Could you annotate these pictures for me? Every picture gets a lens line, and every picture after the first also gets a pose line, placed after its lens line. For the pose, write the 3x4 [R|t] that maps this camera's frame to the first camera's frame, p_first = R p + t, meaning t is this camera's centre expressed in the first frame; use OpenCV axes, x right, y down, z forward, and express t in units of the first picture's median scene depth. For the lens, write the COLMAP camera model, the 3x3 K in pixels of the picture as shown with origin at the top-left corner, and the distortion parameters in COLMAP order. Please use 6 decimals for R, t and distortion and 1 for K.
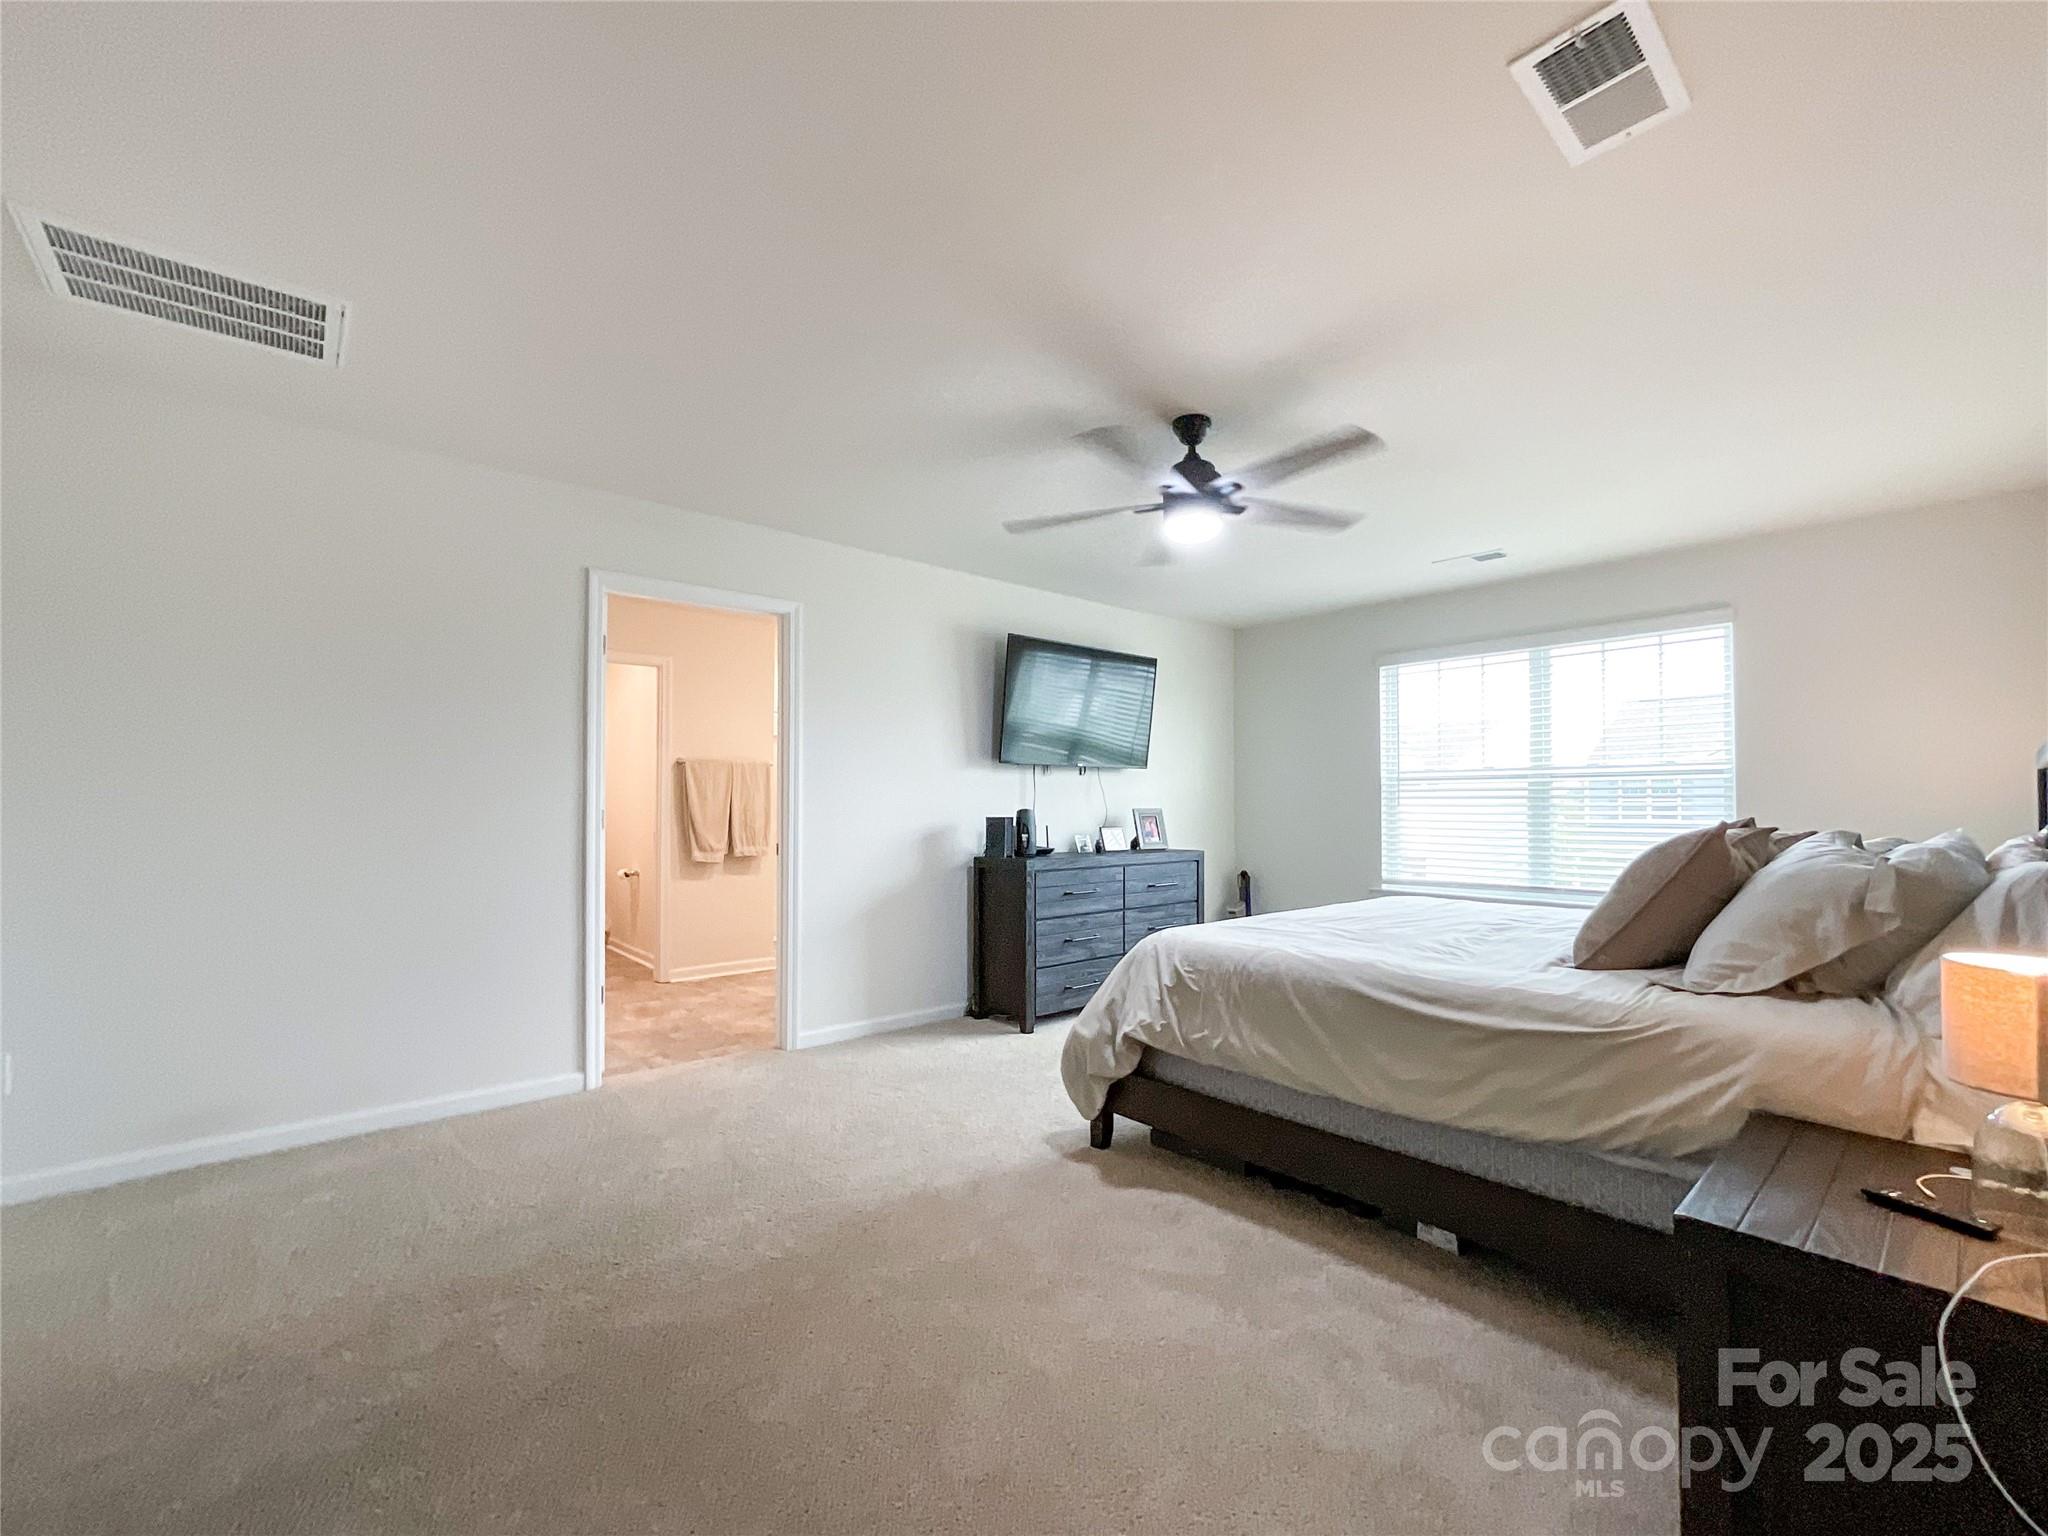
lens RADIAL K [[869.1, 0, 1022.4], [0, 869.1, 817.7], [0, 0, 1]] dist [-0.003064, -0.000142]
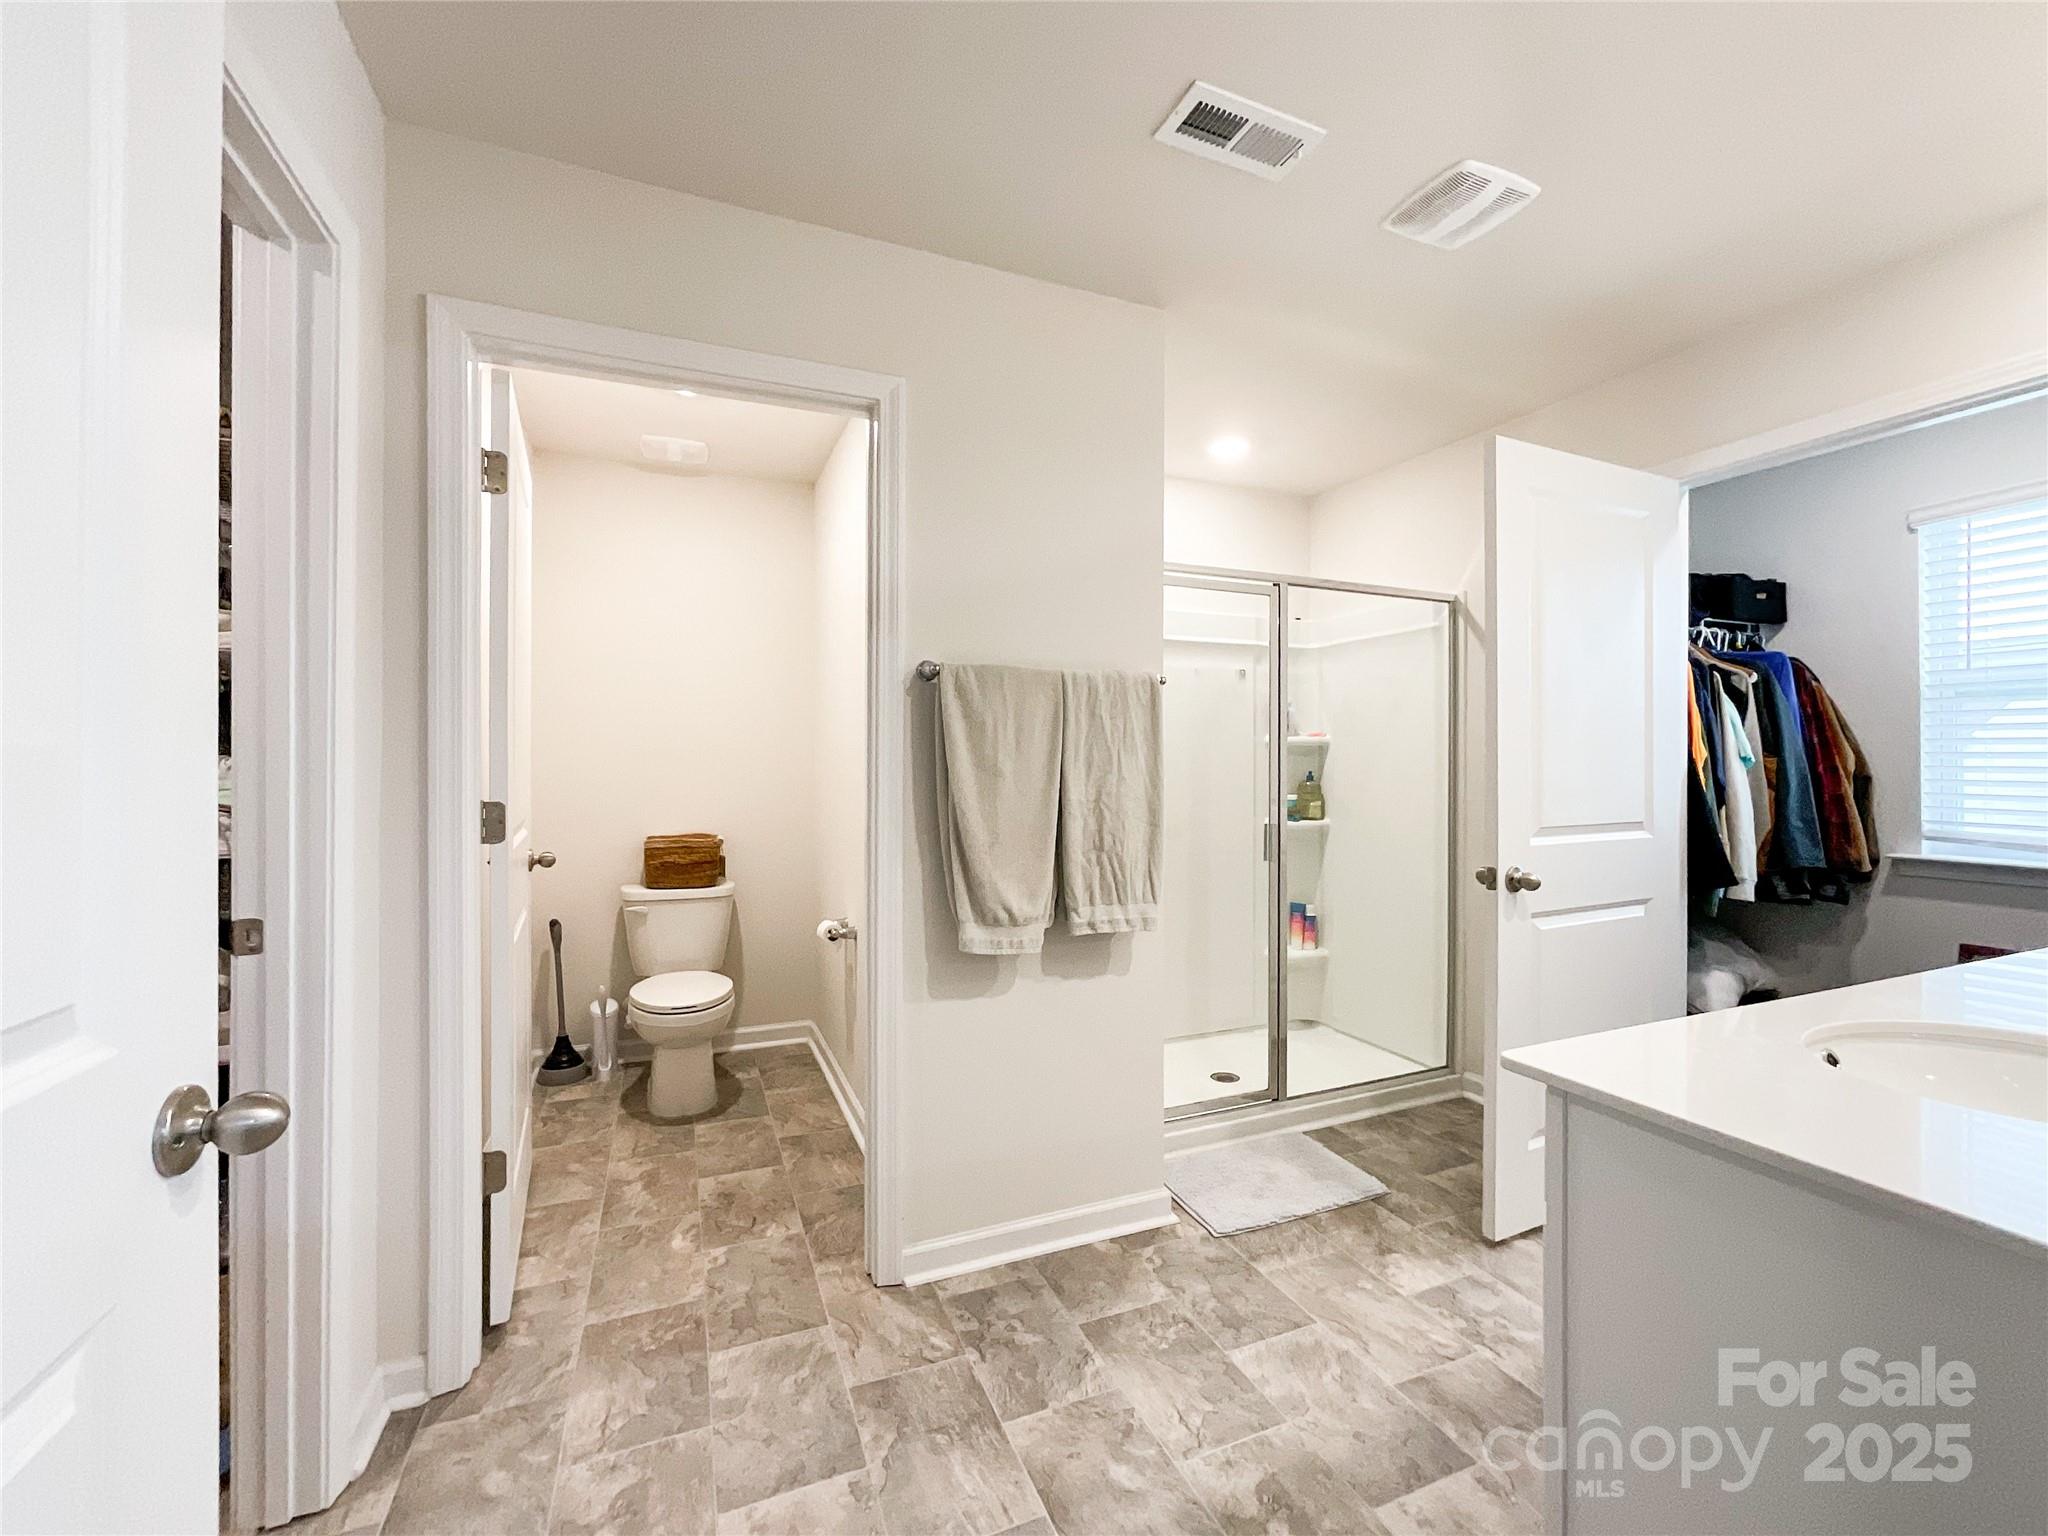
lens RADIAL K [[817.7, 0, 1024.0], [0, 817.7, 768.0], [0, 0, 1]] dist [0.000981, 0.000220]
pose [[0.954069, -0.003615, -0.299566, -0.492538], [0.001022, 0.999961, -0.008813, -0.042378], [0.299586, 0.008102, 0.954035, 1.330021]]
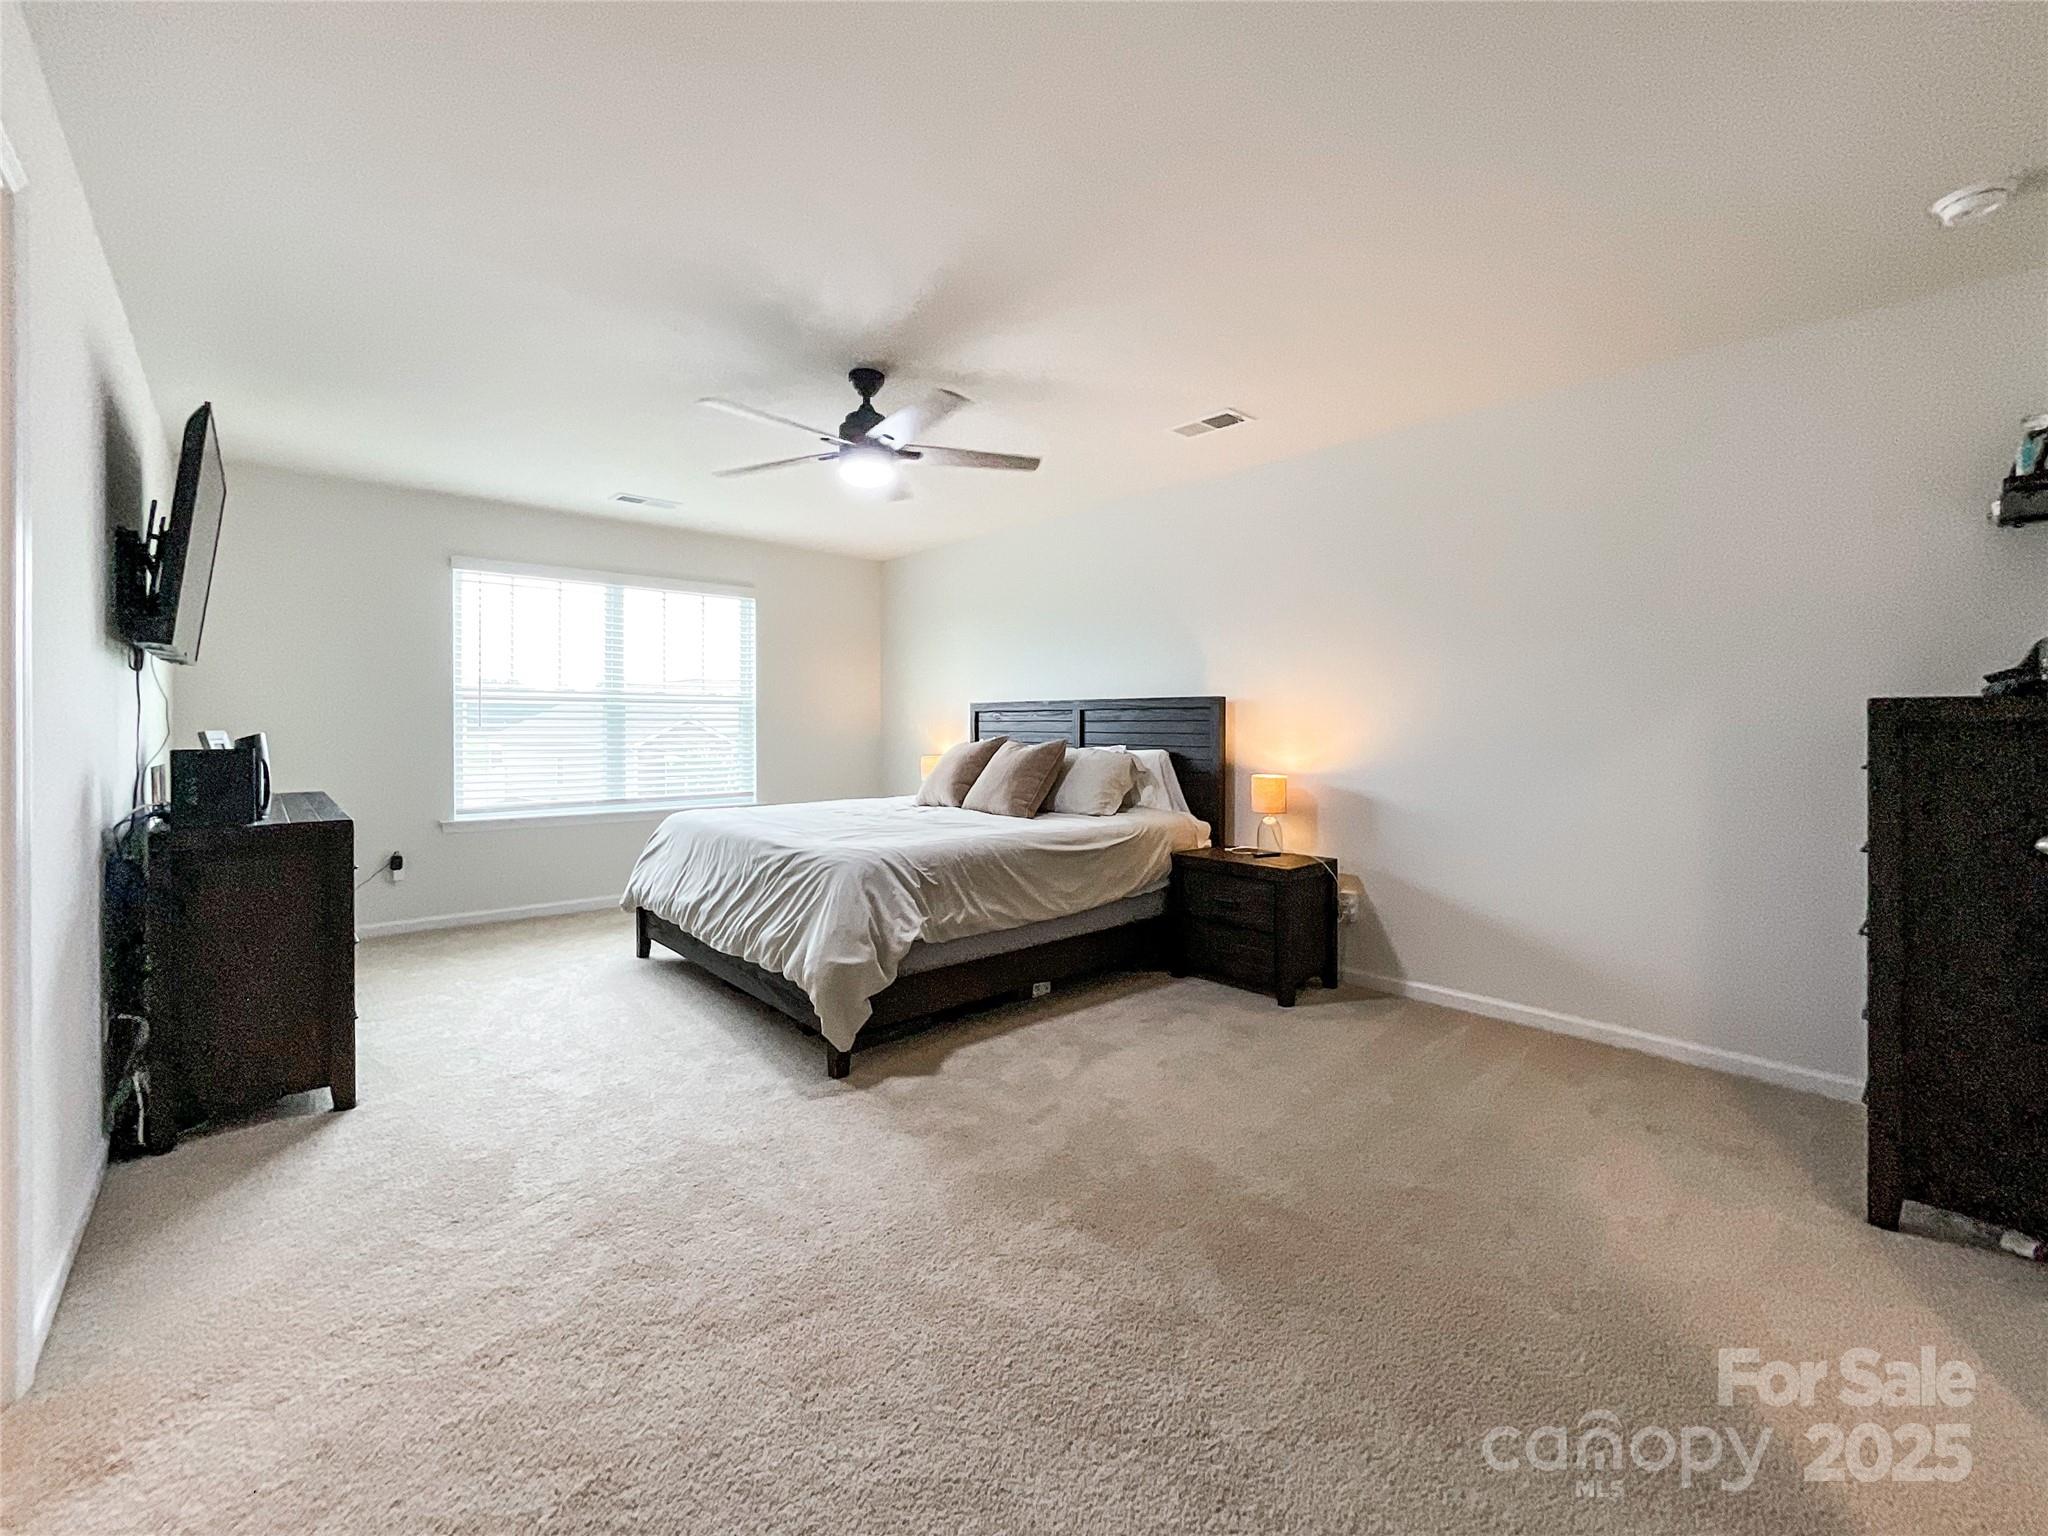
lens RADIAL K [[868.8, 0, 1024.0], [0, 868.8, 768.0], [0, 0, 1]] dist [0.000115, 0.000318]
pose [[-0.025818, -0.047580, 0.998534, -0.903225], [0.010008, 0.998804, 0.047851, -0.014550], [-0.999617, 0.011229, -0.025311, 0.834529]]
